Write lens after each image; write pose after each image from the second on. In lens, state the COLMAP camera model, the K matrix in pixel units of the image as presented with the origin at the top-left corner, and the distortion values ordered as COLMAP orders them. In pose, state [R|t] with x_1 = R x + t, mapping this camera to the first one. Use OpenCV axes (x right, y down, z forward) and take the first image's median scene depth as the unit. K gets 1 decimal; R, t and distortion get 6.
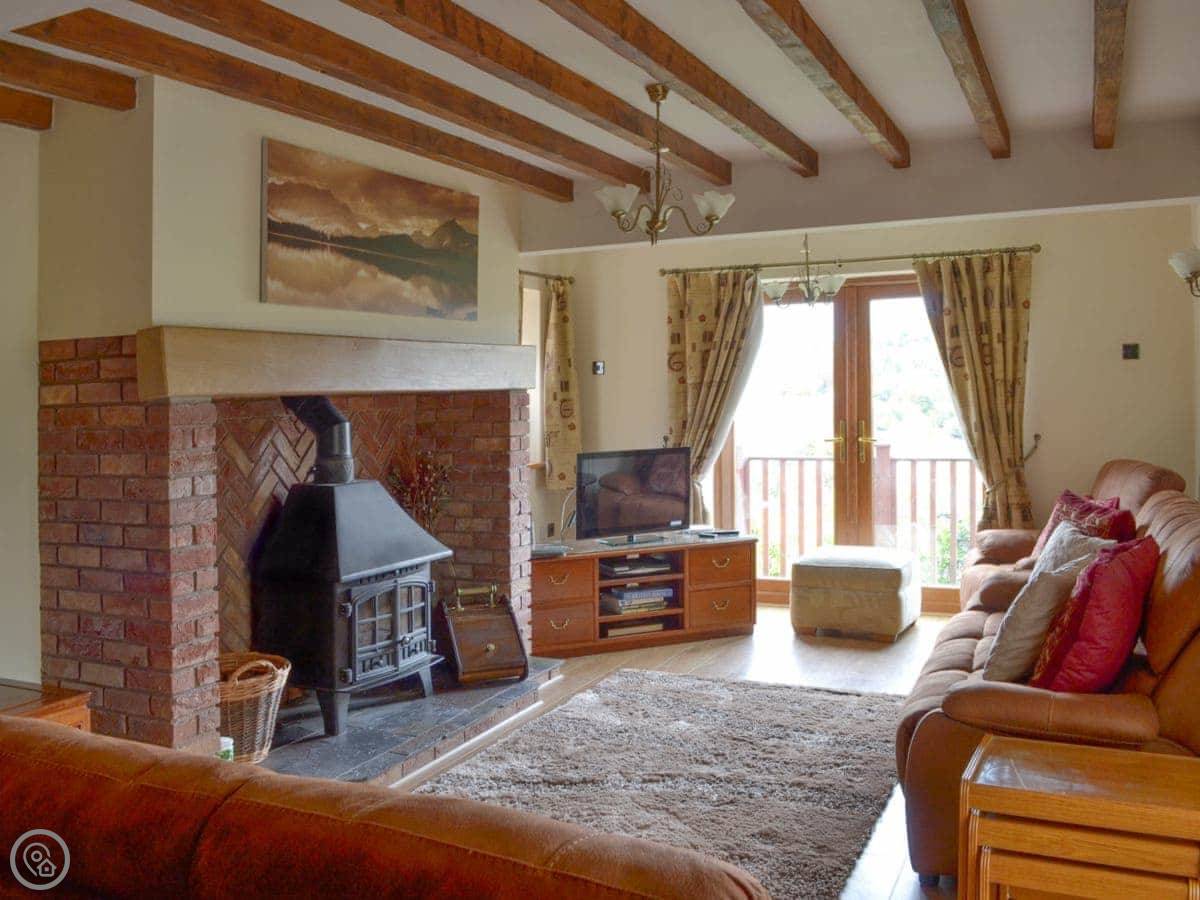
lens RADIAL K [[1157.9, 0, 600.0], [0, 1157.9, 450.0], [0, 0, 1]] dist [-0.058158, 0.003262]
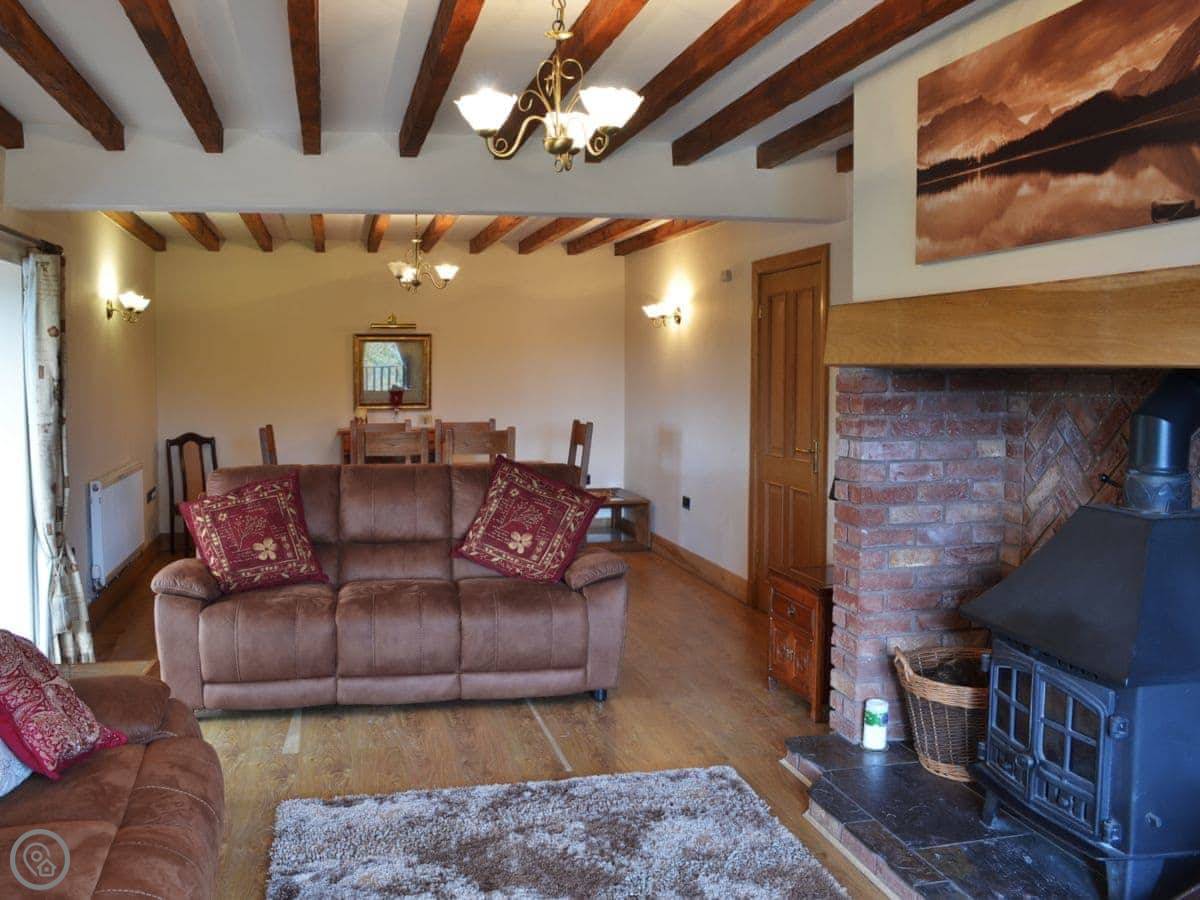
lens RADIAL K [[1157.9, 0, 600.0], [0, 1157.9, 450.0], [0, 0, 1]] dist [-0.058158, 0.003262]
pose [[-0.805014, 0.054587, -0.590739, 0.409207], [-0.023868, 0.991971, 0.124189, -0.082536], [0.592776, 0.114074, -0.797248, 1.448296]]
